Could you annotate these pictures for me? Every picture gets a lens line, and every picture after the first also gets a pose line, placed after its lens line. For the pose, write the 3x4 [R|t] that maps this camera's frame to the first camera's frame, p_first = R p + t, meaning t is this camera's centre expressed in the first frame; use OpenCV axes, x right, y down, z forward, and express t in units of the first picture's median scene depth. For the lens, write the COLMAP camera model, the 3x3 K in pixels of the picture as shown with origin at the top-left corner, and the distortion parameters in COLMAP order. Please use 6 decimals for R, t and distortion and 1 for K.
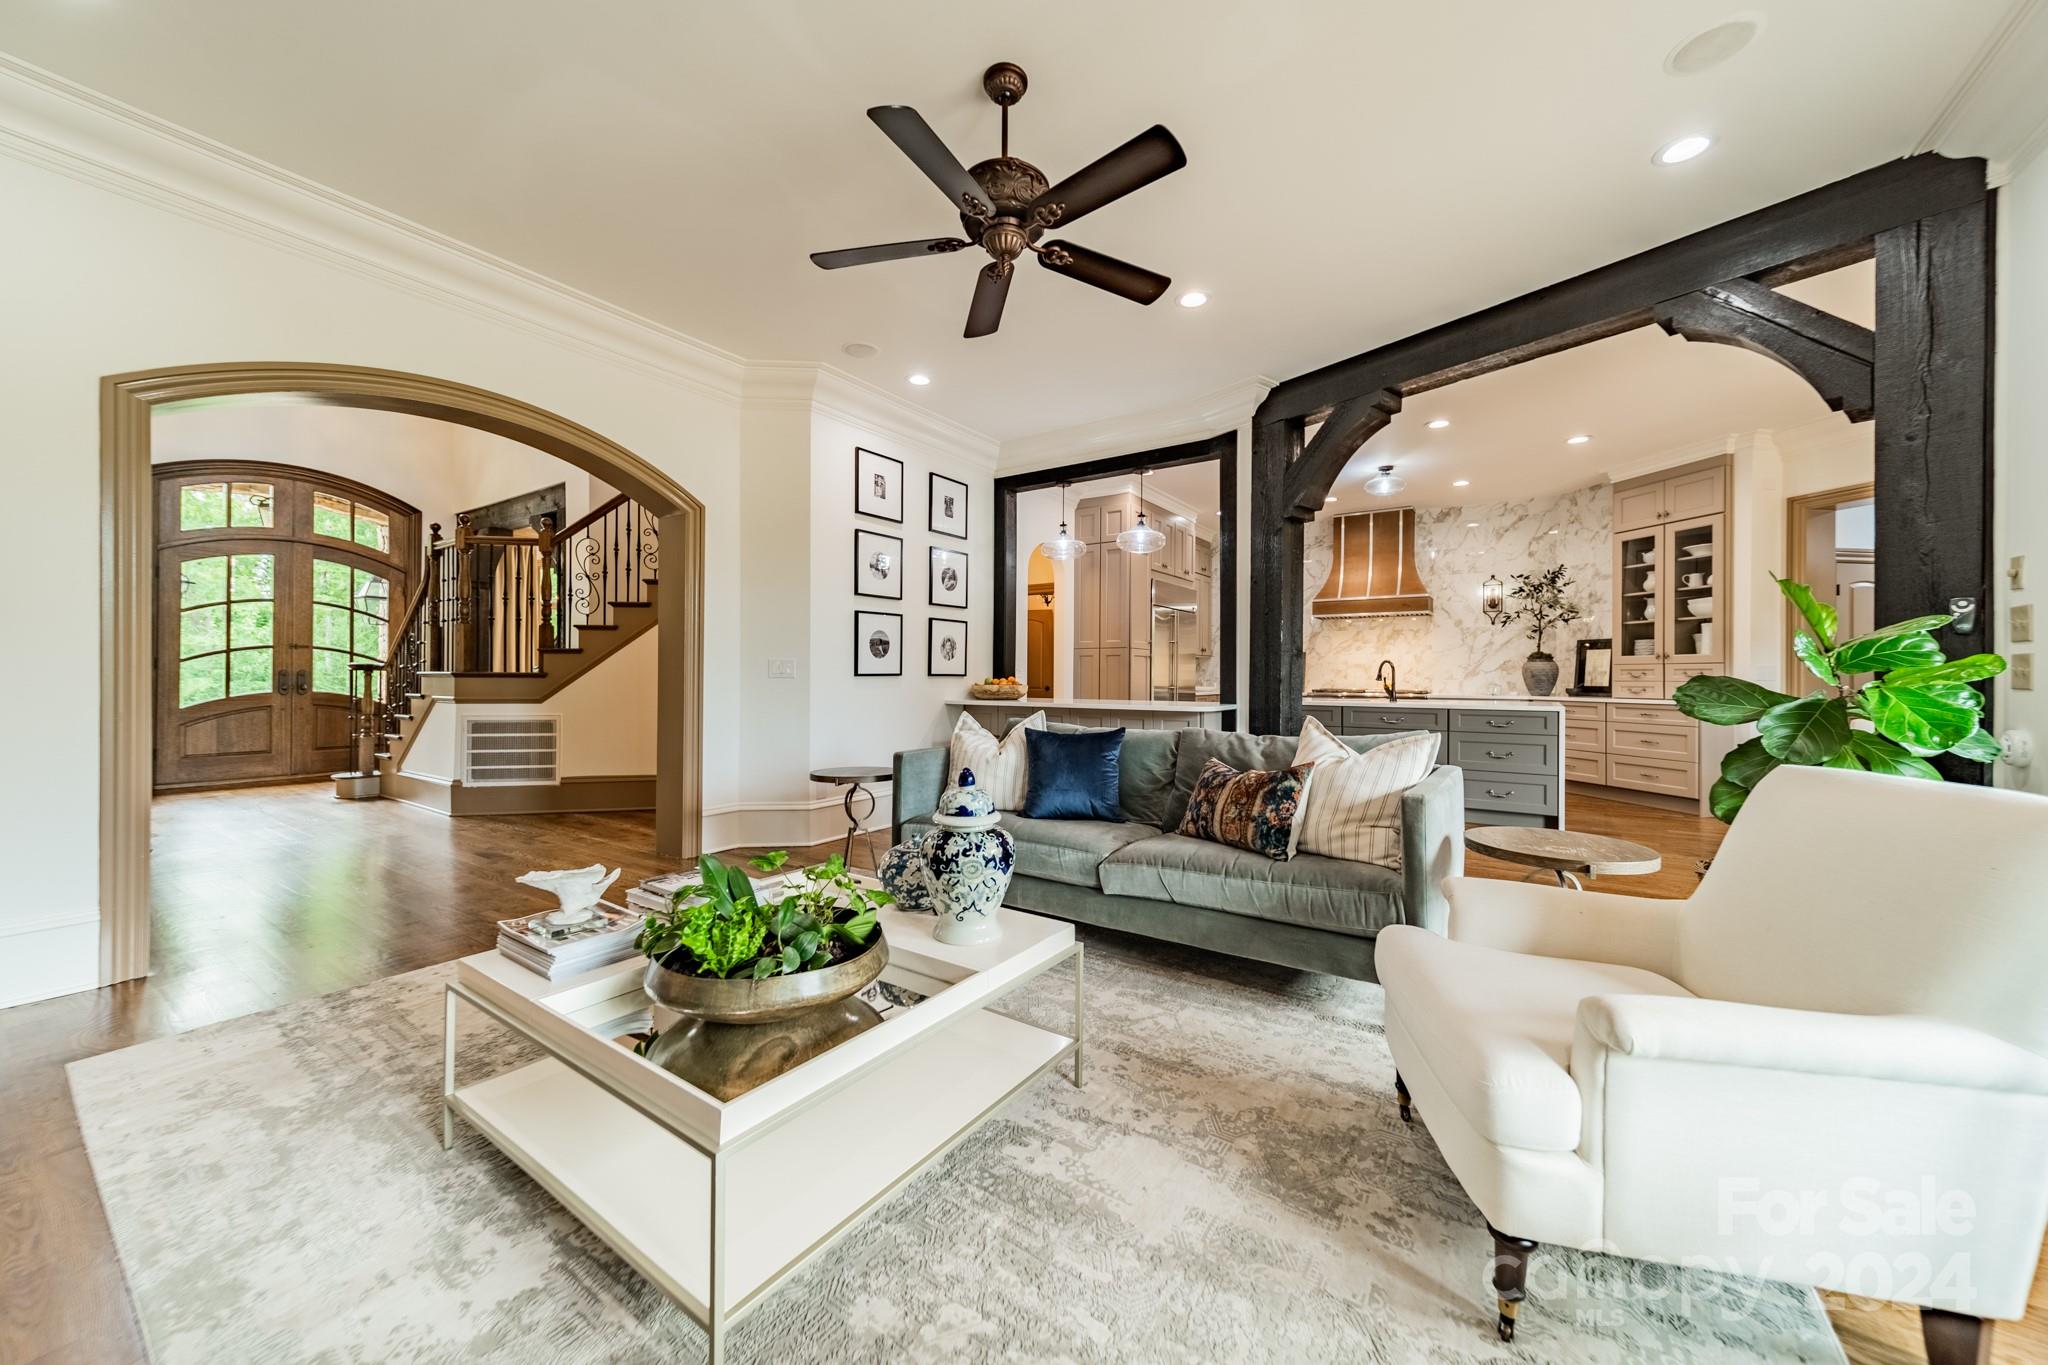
lens RADIAL K [[735.6, 0, 1019.7], [0, 735.6, 678.2], [0, 0, 1]] dist [0.007284, -0.000078]
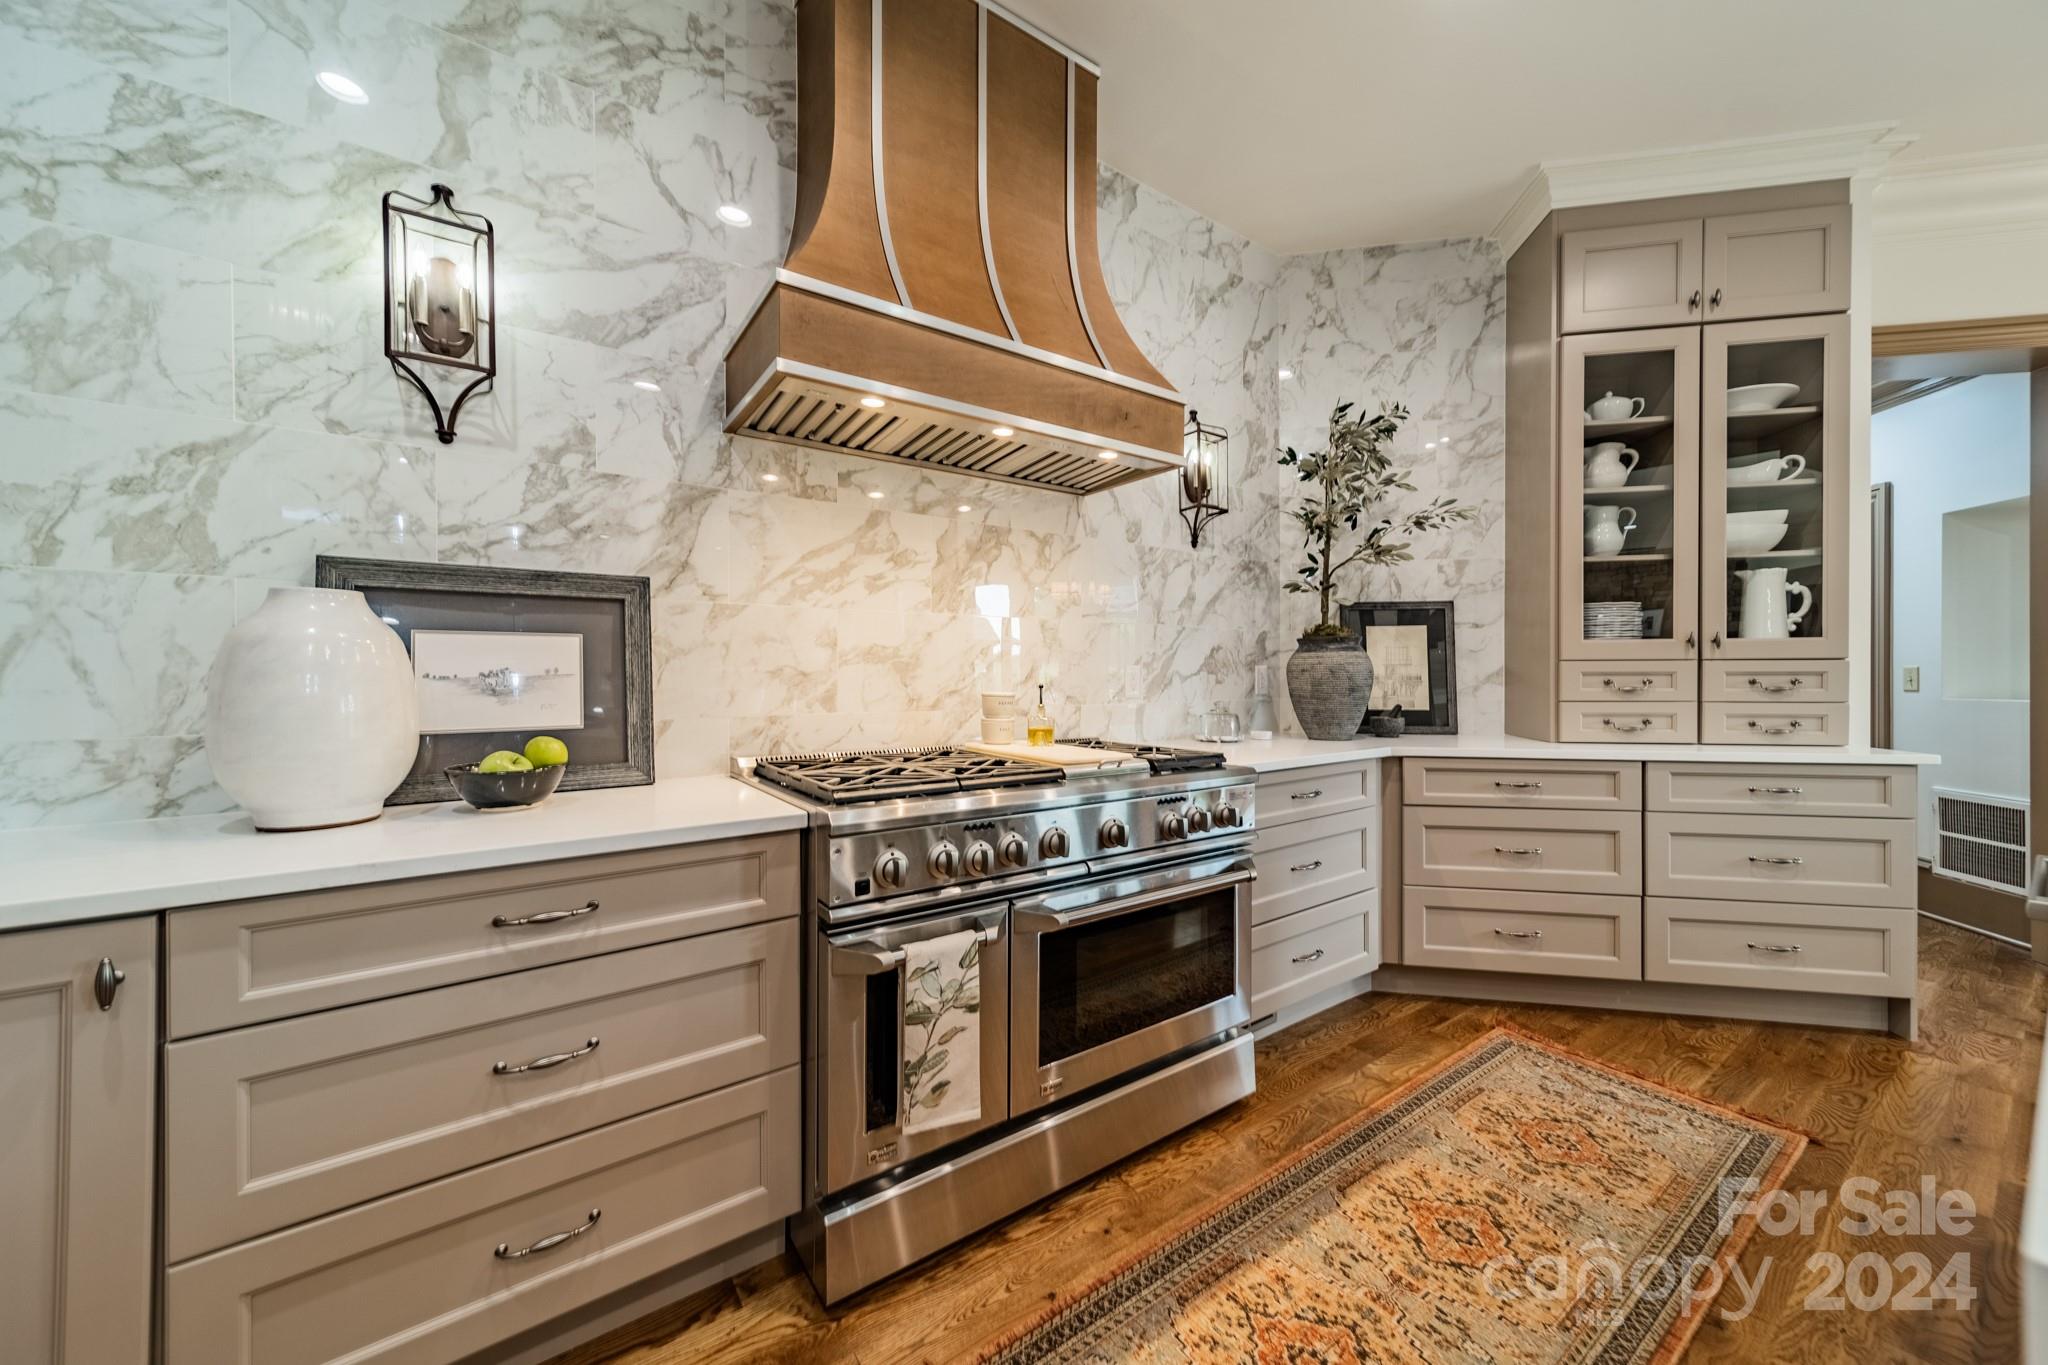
lens RADIAL K [[740.1, 0, 1028.5], [0, 740.1, 676.2], [0, 0, 1]] dist [0.006737, -0.000246]
pose [[0.349308, -0.005742, 0.936990, 0.310244], [0.005706, 0.999976, 0.004001, -0.012695], [-0.936991, 0.003949, 0.349332, 1.087167]]
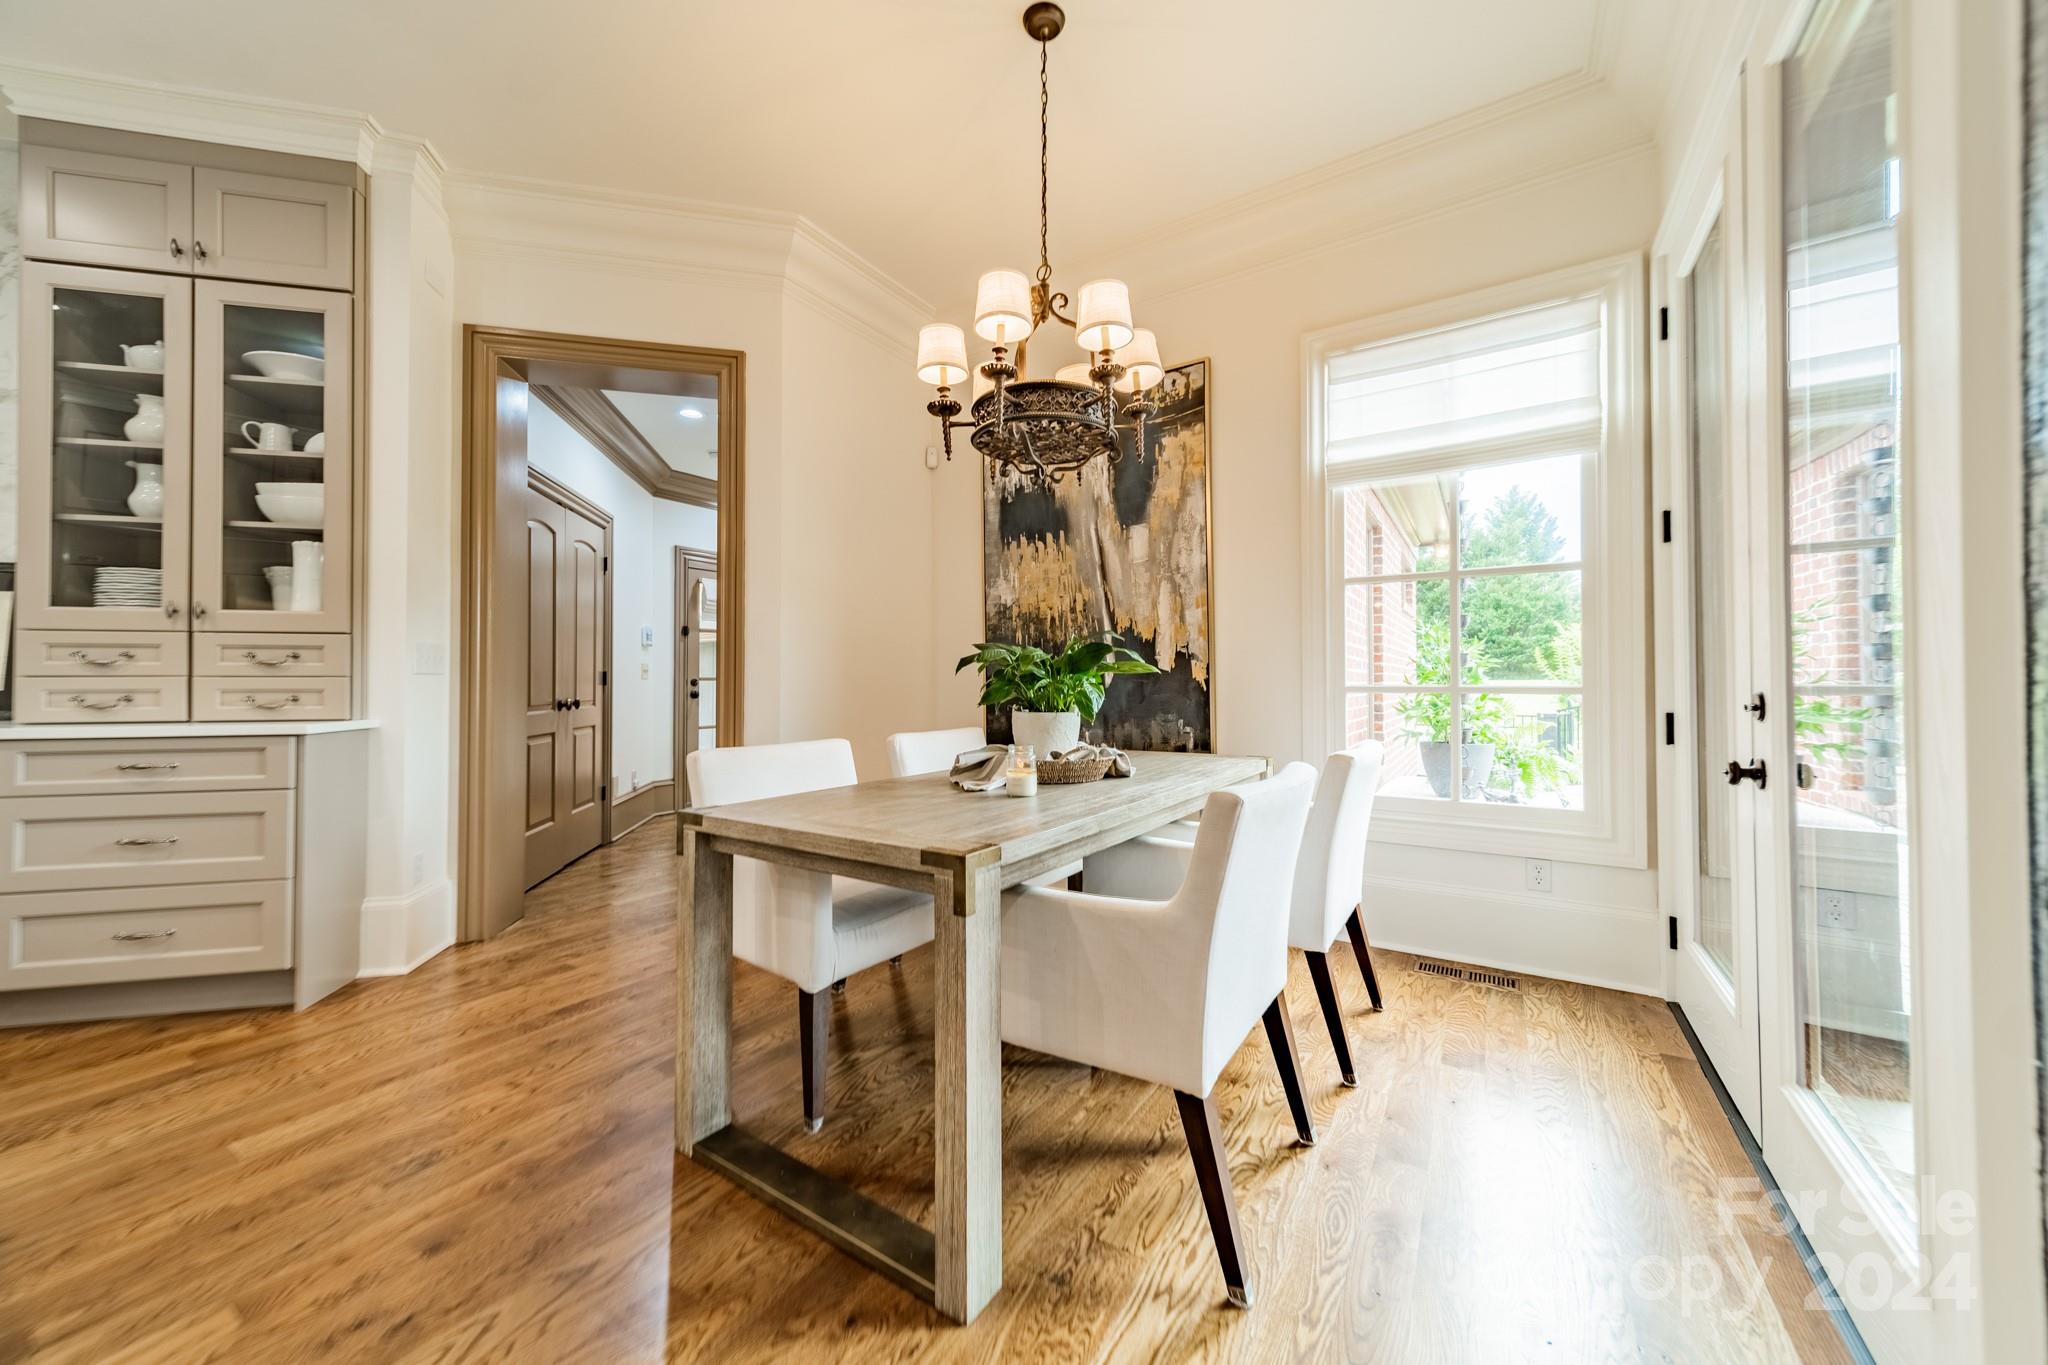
lens RADIAL K [[731.1, 0, 1028.9], [0, 731.1, 672.0], [0, 0, 1]] dist [0.005458, 0.000082]
pose [[-0.037143, 0.012828, 0.999228, 0.418534], [0.004382, 0.999910, -0.012674, 0.007980], [-0.999300, 0.003908, -0.037196, 0.513653]]
